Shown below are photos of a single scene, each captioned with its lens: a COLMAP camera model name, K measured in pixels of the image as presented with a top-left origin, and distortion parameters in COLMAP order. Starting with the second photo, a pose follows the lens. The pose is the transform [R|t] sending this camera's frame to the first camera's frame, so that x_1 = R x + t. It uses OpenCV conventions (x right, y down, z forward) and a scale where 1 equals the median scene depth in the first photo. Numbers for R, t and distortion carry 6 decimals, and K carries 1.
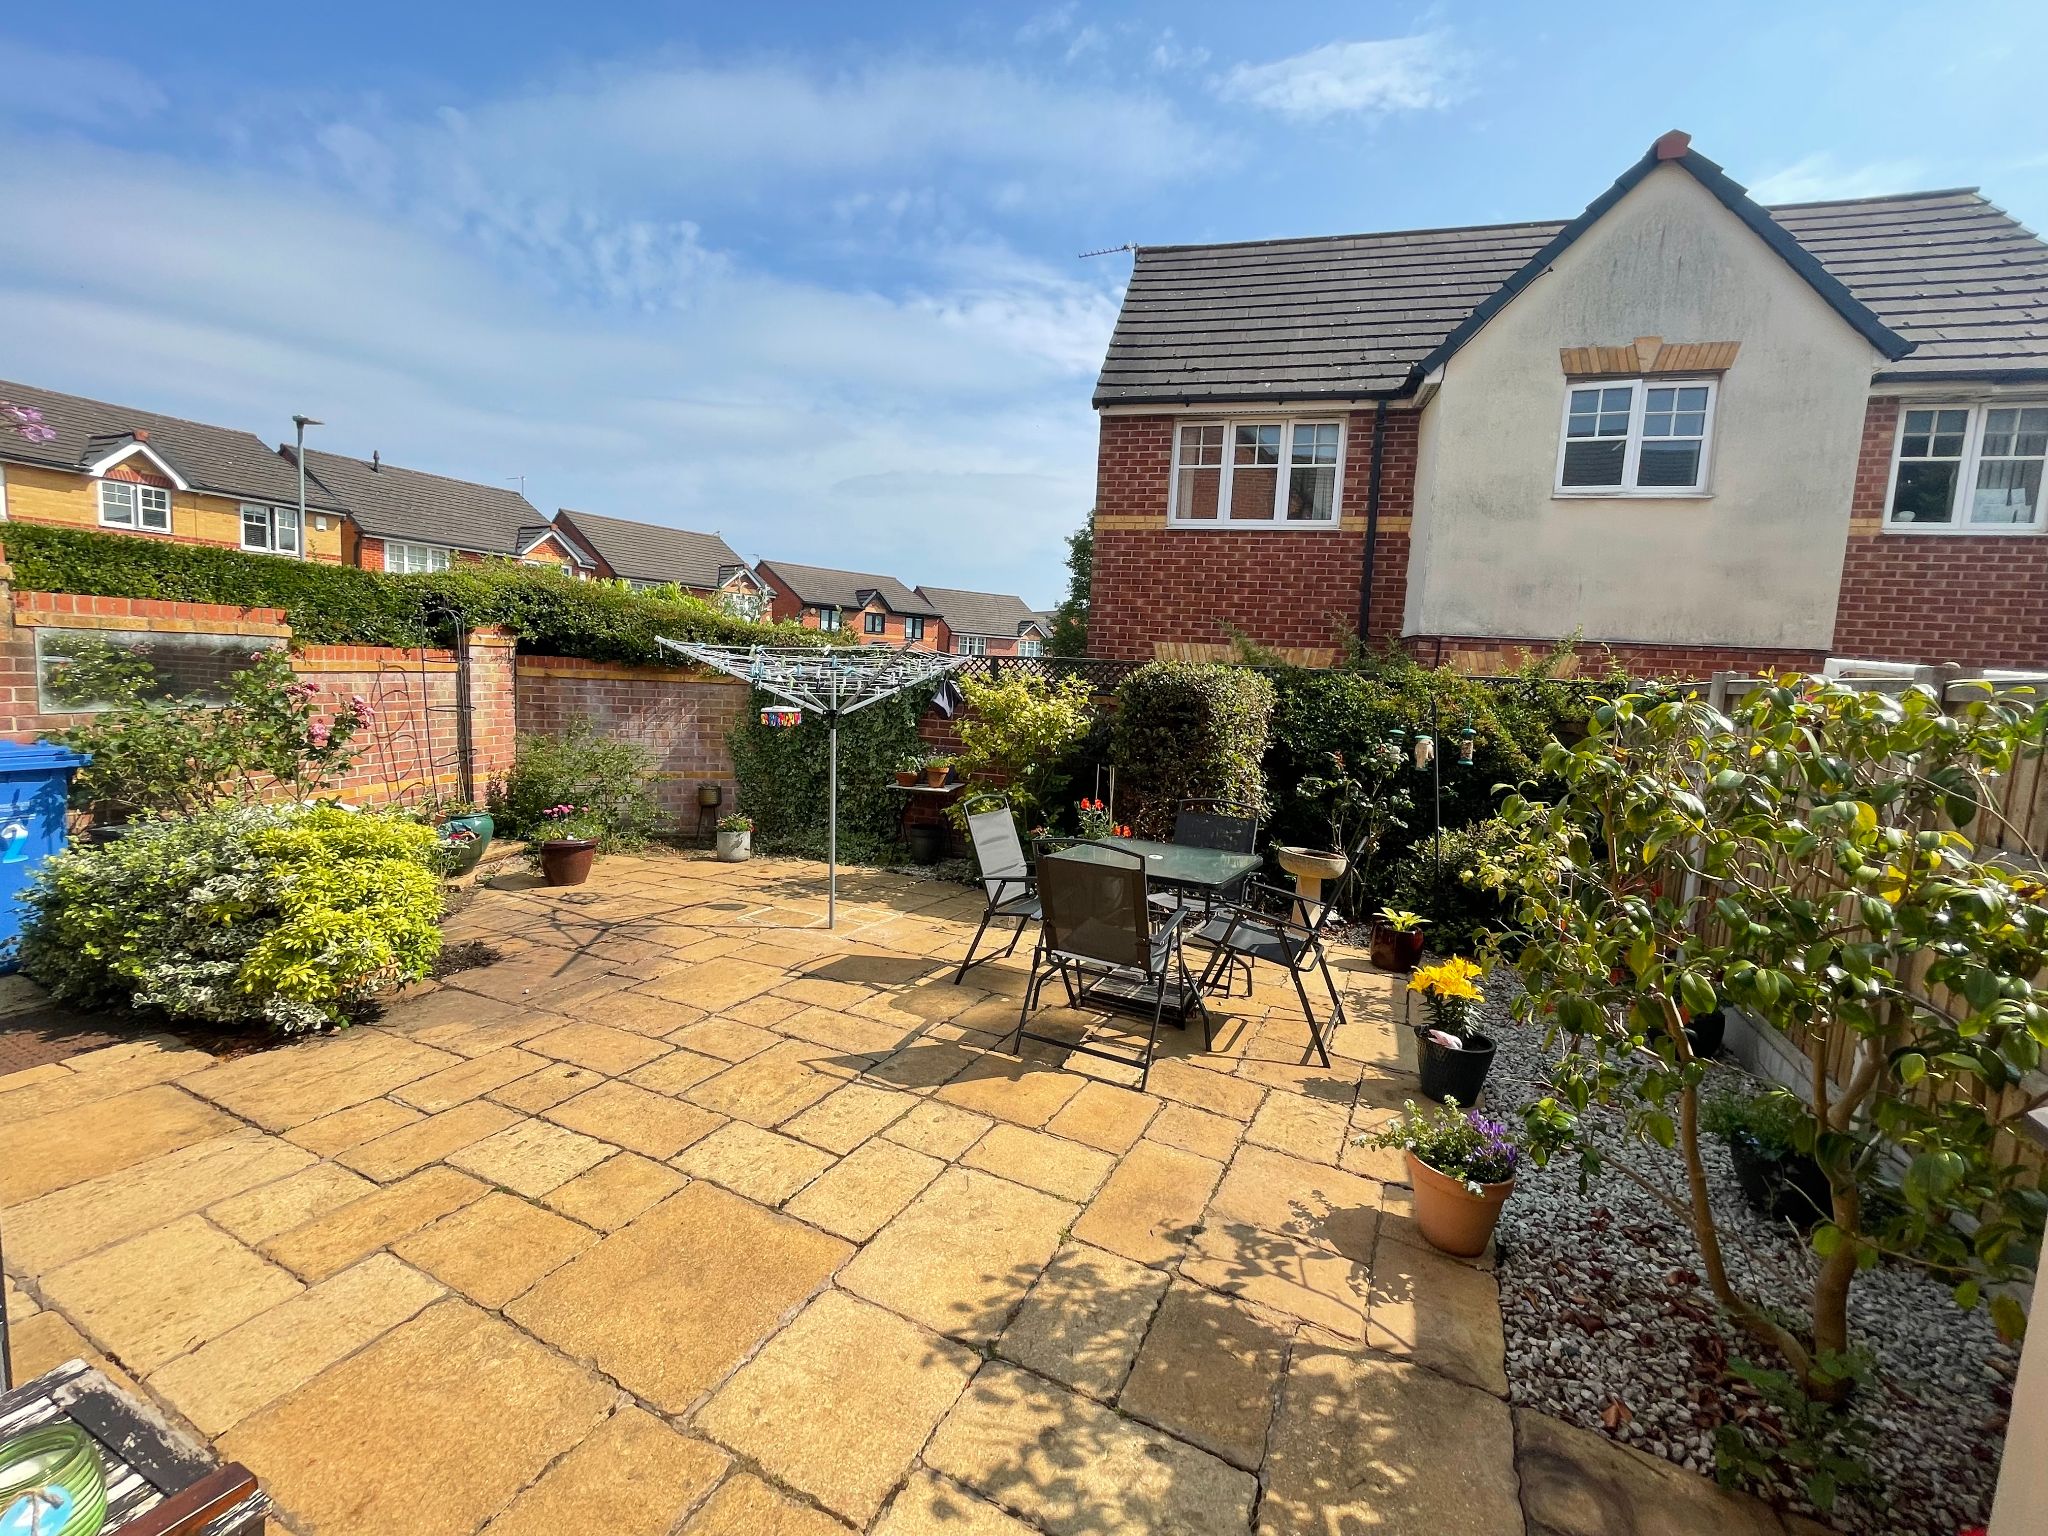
lens RADIAL K [[825.1, 0, 1023.4], [0, 825.1, 751.3], [0, 0, 1]] dist [-0.003737, 0.000031]
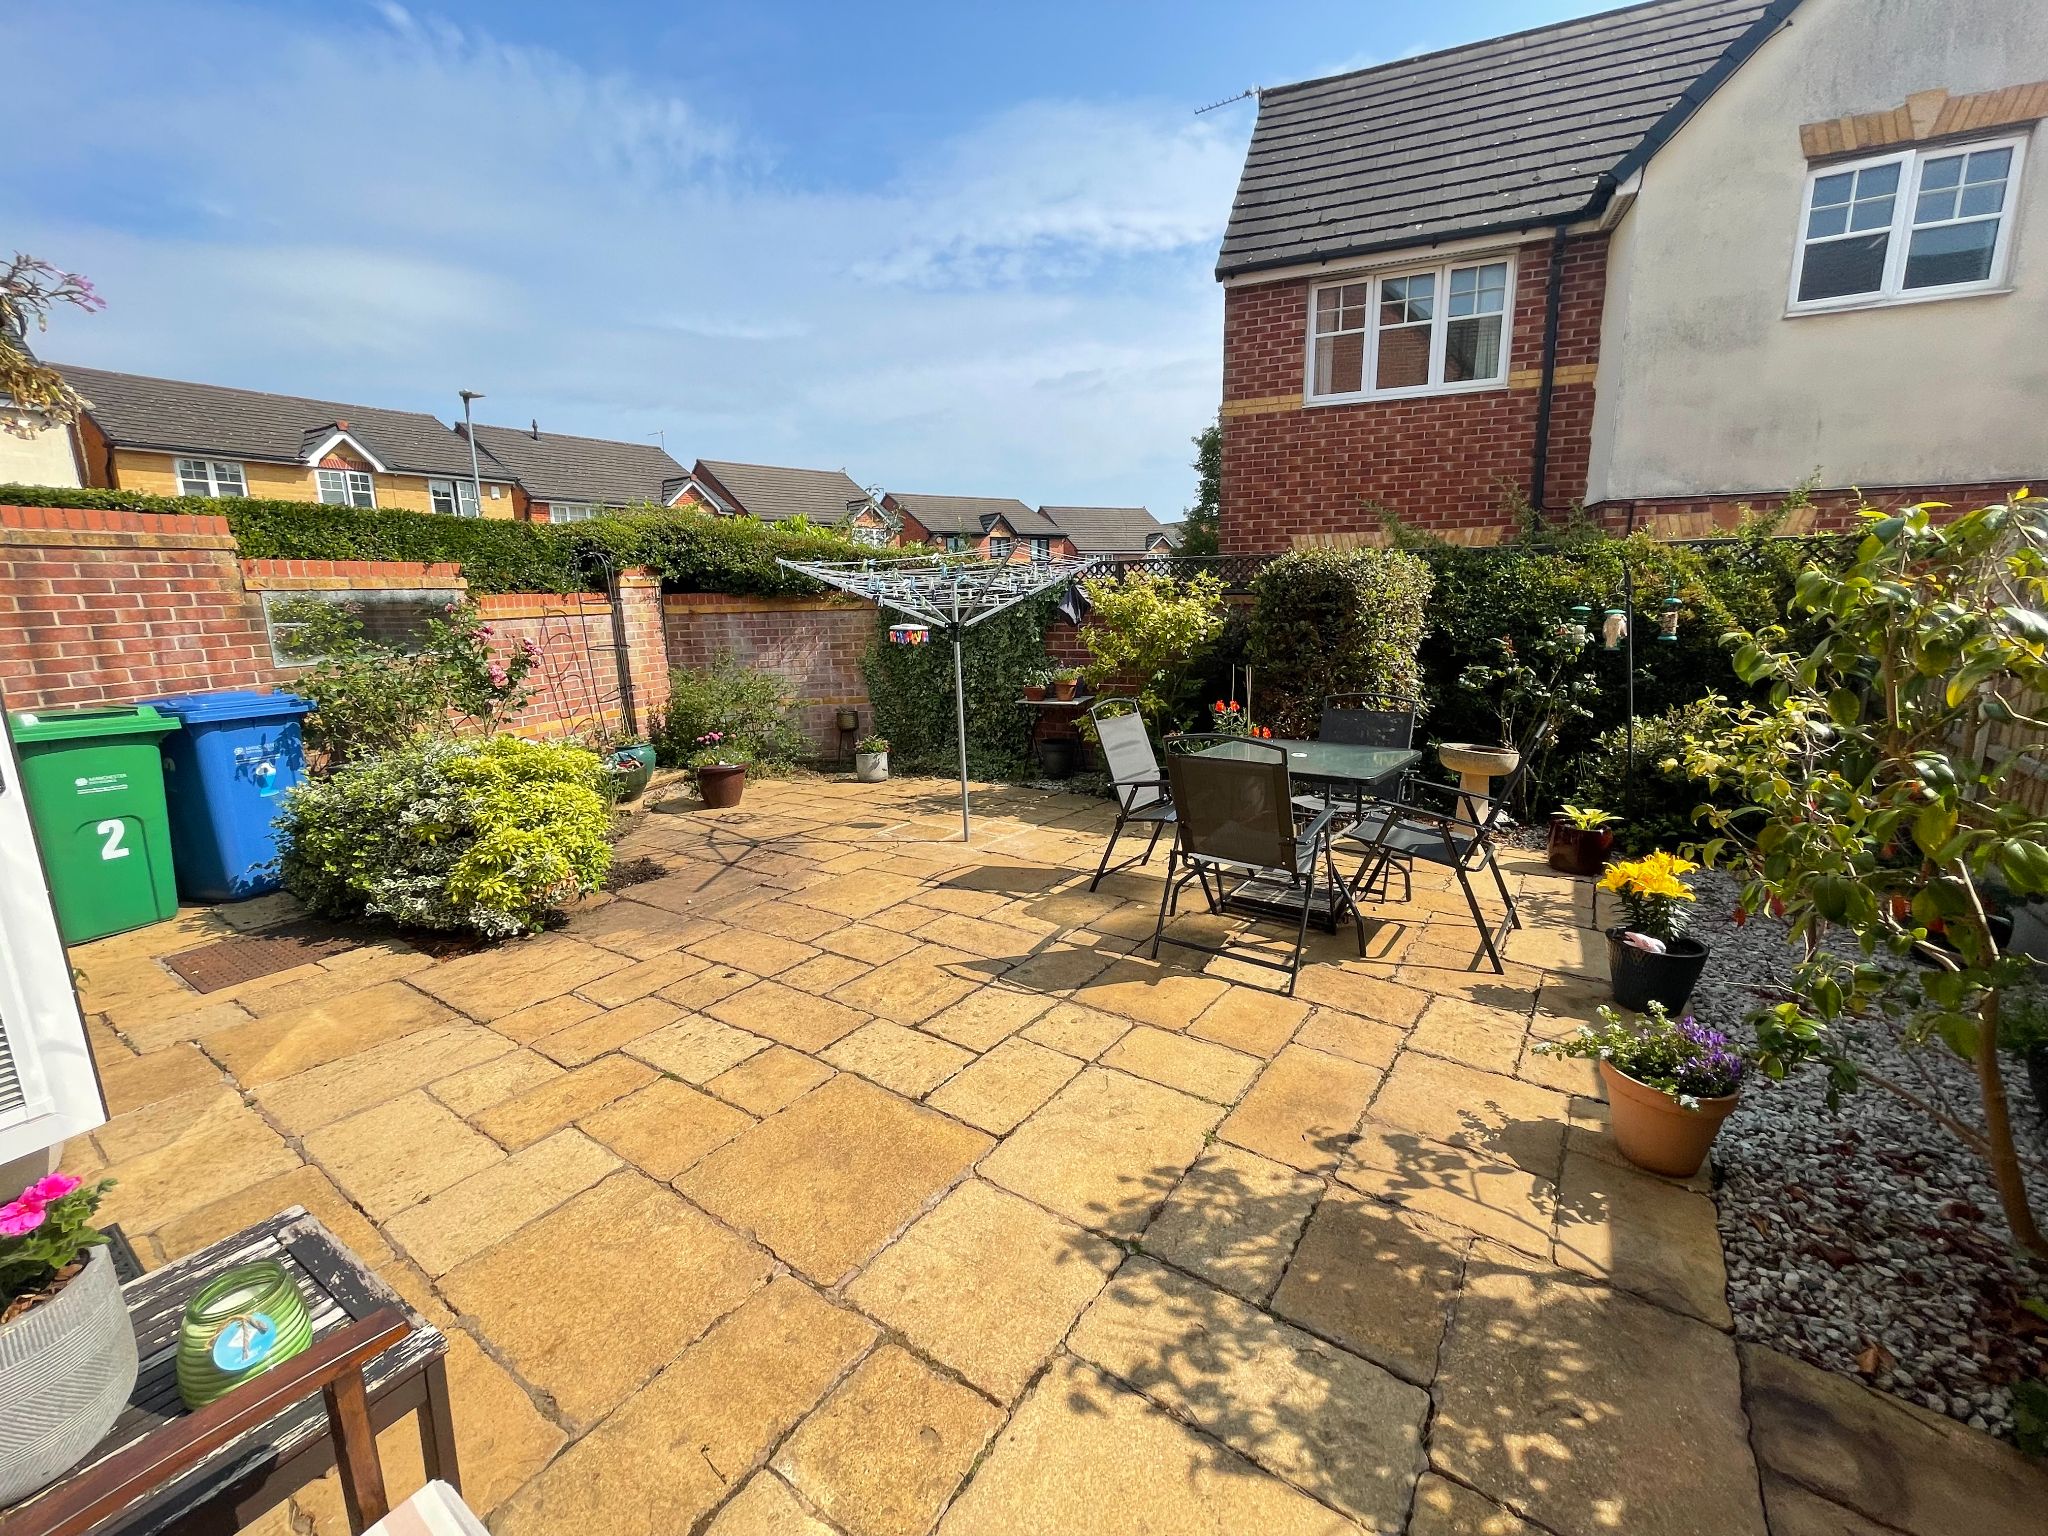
lens RADIAL K [[825.1, 0, 1023.0], [0, 825.1, 751.6], [0, 0, 1]] dist [-0.003737, 0.000031]
pose [[0.985841, -0.037676, -0.163397, 0.005898], [0.052771, 0.994628, 0.089049, 0.026409], [0.159164, -0.096411, 0.982533, 0.038685]]
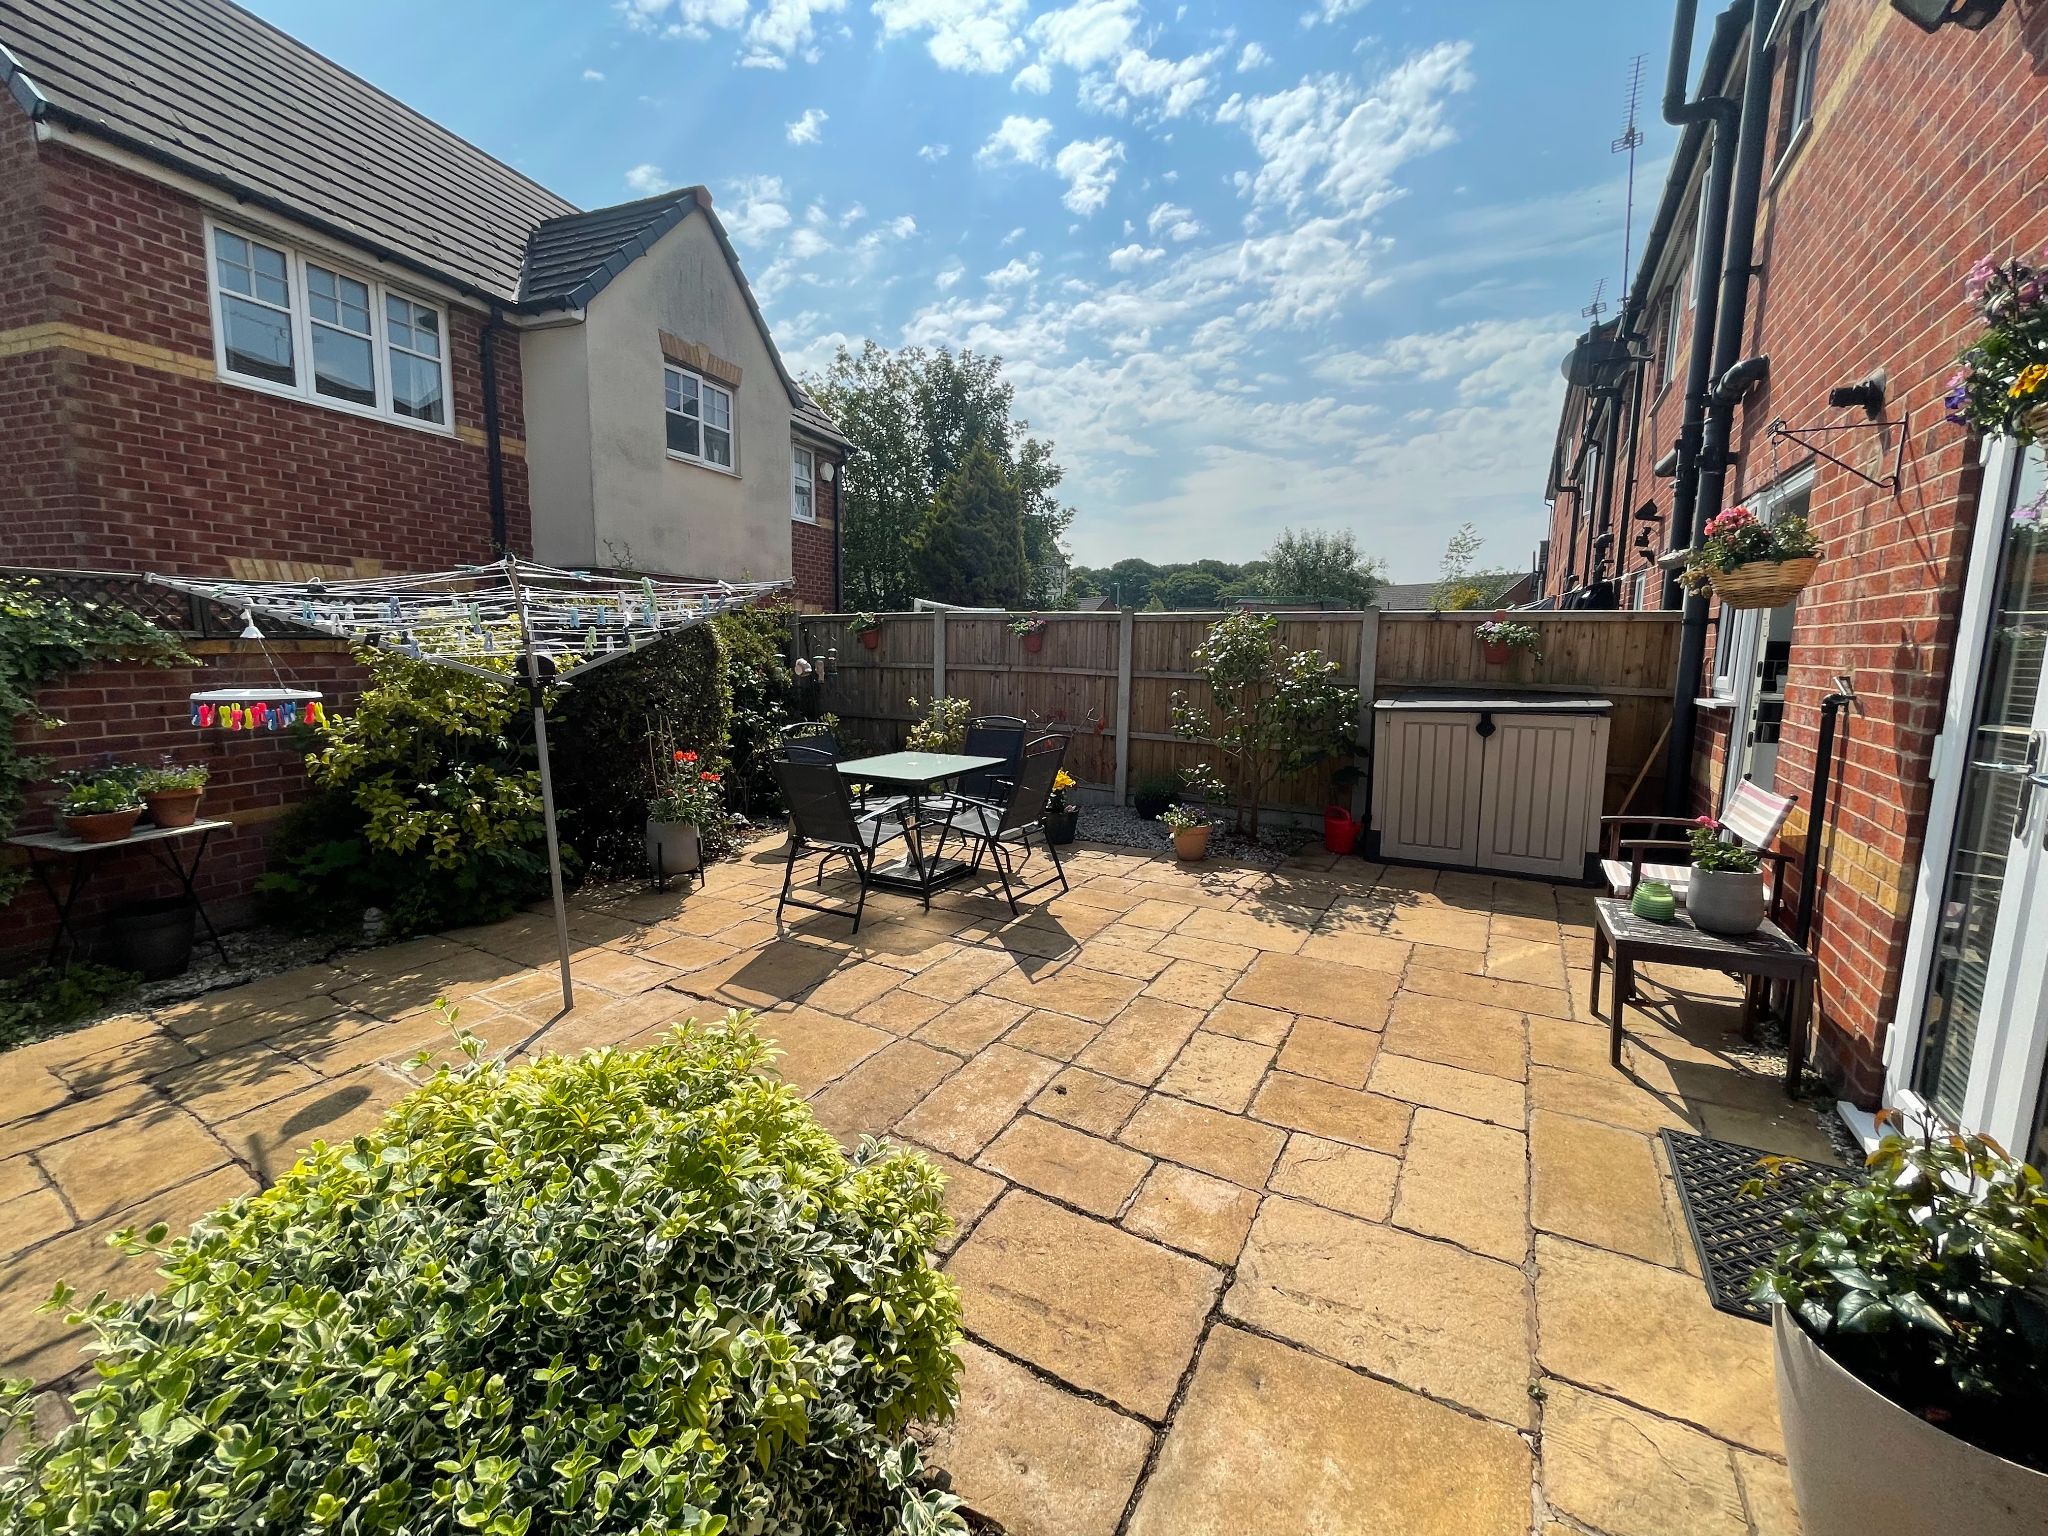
lens RADIAL K [[825.1, 0, 1023.5], [0, 825.1, 752.6], [0, 0, 1]] dist [-0.003737, 0.000031]
pose [[0.085320, -0.181622, 0.979660, -1.098399], [0.084970, 0.980990, 0.174469, -0.095860], [-0.992724, 0.068356, 0.099131, 0.756213]]
